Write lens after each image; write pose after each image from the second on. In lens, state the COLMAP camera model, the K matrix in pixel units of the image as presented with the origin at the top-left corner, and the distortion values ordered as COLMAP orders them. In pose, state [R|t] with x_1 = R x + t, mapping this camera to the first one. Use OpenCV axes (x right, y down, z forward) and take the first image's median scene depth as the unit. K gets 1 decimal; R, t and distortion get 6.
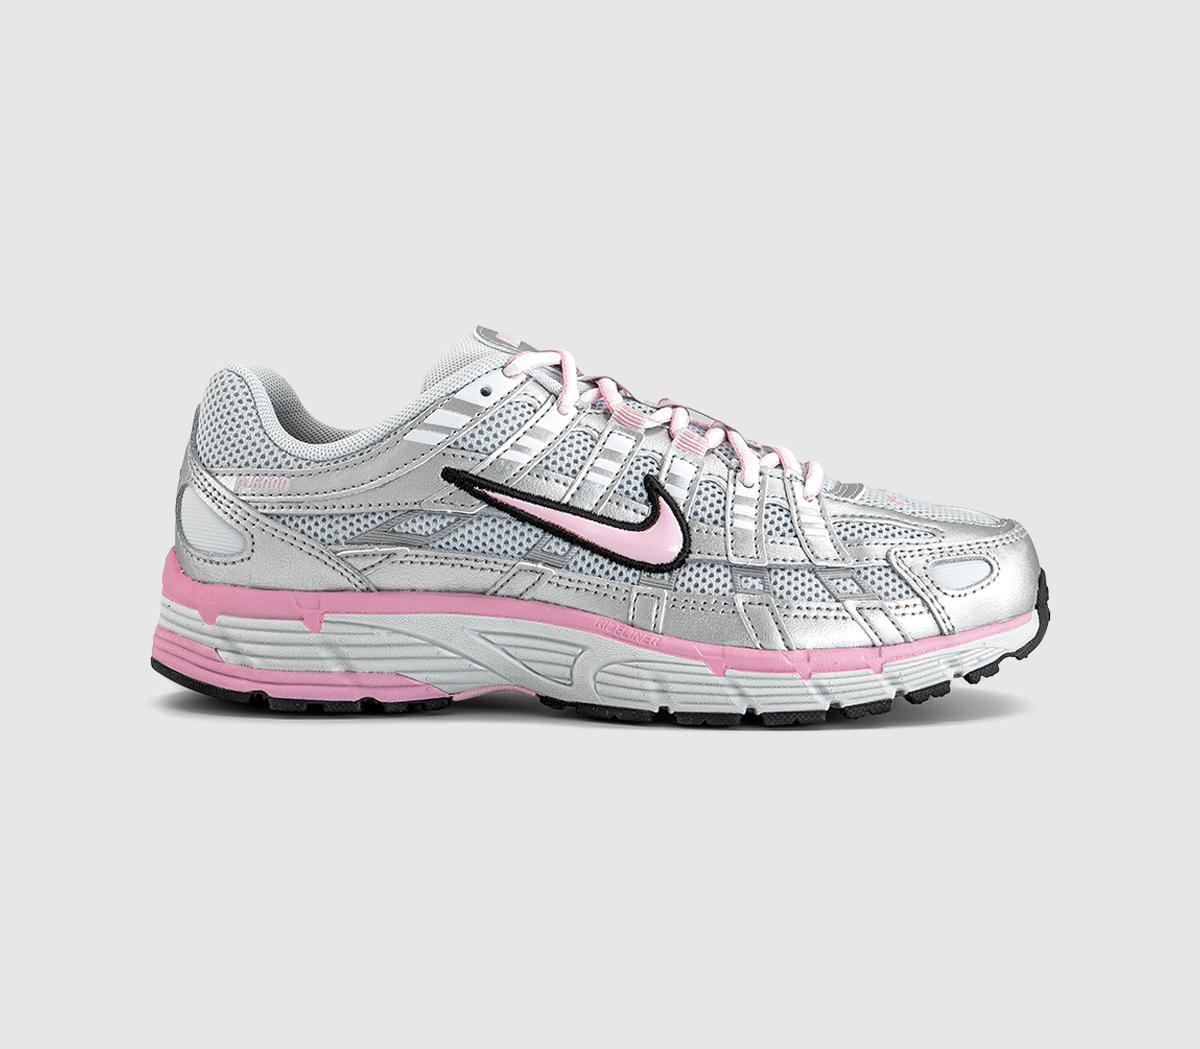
lens RADIAL K [[2112.1, 0, 611.4], [0, 2112.1, 494.0], [0, 0, 1]] dist [0.082569, 0.000000]
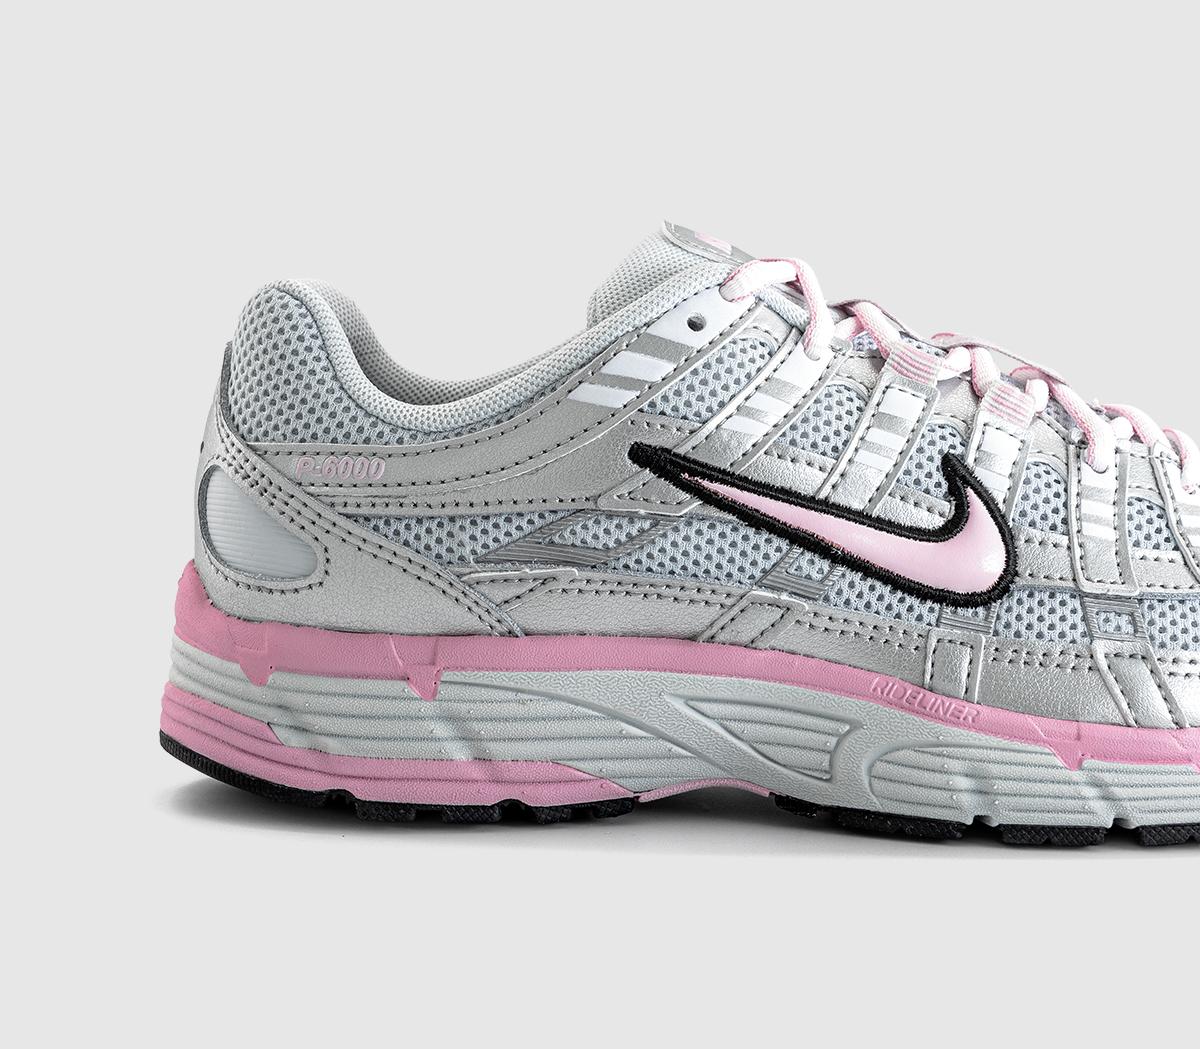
lens RADIAL K [[2520.5, 0, 683.1], [0, 2520.5, 566.7], [0, 0, 1]] dist [0.007724, 0.000000]
pose [[0.998626, -0.004013, 0.052250, -0.103695], [0.001227, 0.998581, 0.053235, -0.015712], [-0.052390, -0.053098, 0.997214, 0.237779]]
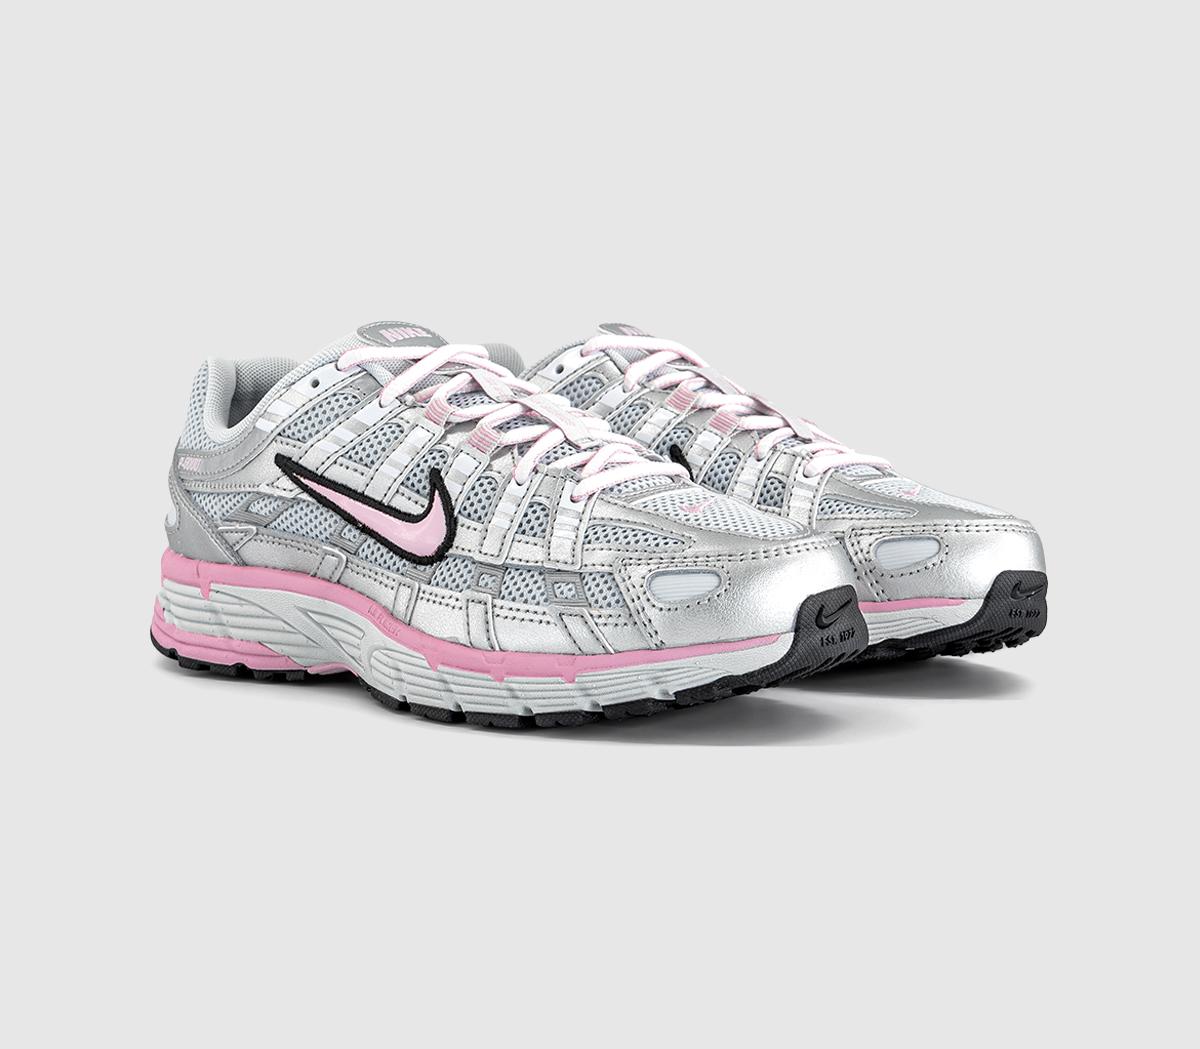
lens RADIAL K [[2112.1, 0, 599.8], [0, 2112.1, 519.3], [0, 0, 1]] dist [0.082569, 0.000000]
pose [[0.826778, 0.052891, -0.560036, 0.654697], [-0.044117, 0.998600, 0.029180, -0.017770], [0.560795, 0.000582, 0.827954, 0.205161]]
